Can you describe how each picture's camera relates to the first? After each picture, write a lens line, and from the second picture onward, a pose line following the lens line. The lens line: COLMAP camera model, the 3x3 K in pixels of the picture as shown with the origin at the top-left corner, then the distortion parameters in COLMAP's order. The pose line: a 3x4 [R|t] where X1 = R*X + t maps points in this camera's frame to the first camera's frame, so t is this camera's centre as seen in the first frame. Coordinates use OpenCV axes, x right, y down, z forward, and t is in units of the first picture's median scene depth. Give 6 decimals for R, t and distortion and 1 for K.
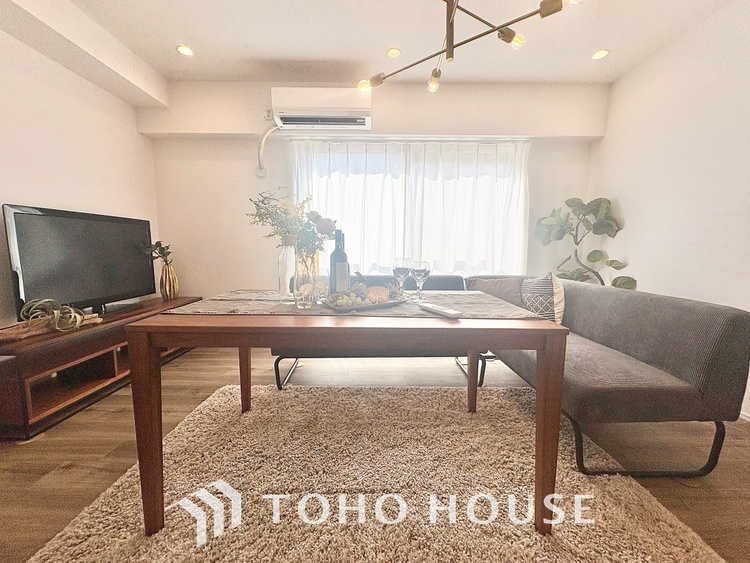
lens RADIAL K [[301.5, 0, 375.6], [0, 301.5, 280.6], [0, 0, 1]] dist [0.003265, 0.000292]
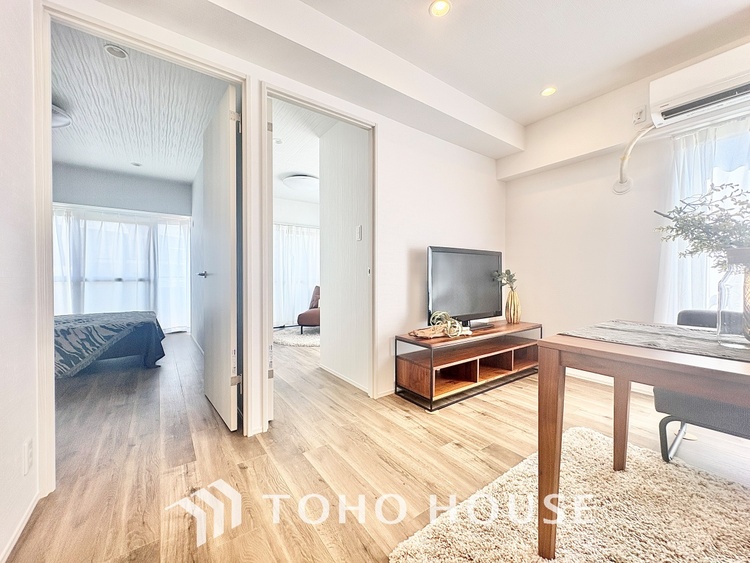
lens RADIAL K [[301.5, 0, 375.6], [0, 301.5, 280.6], [0, 0, 1]] dist [0.003265, 0.000292]
pose [[0.582518, 0.002524, -0.812814, -0.097196], [-0.083967, 0.994832, -0.057087, 0.015784], [0.808469, 0.101504, 0.579719, -0.040477]]
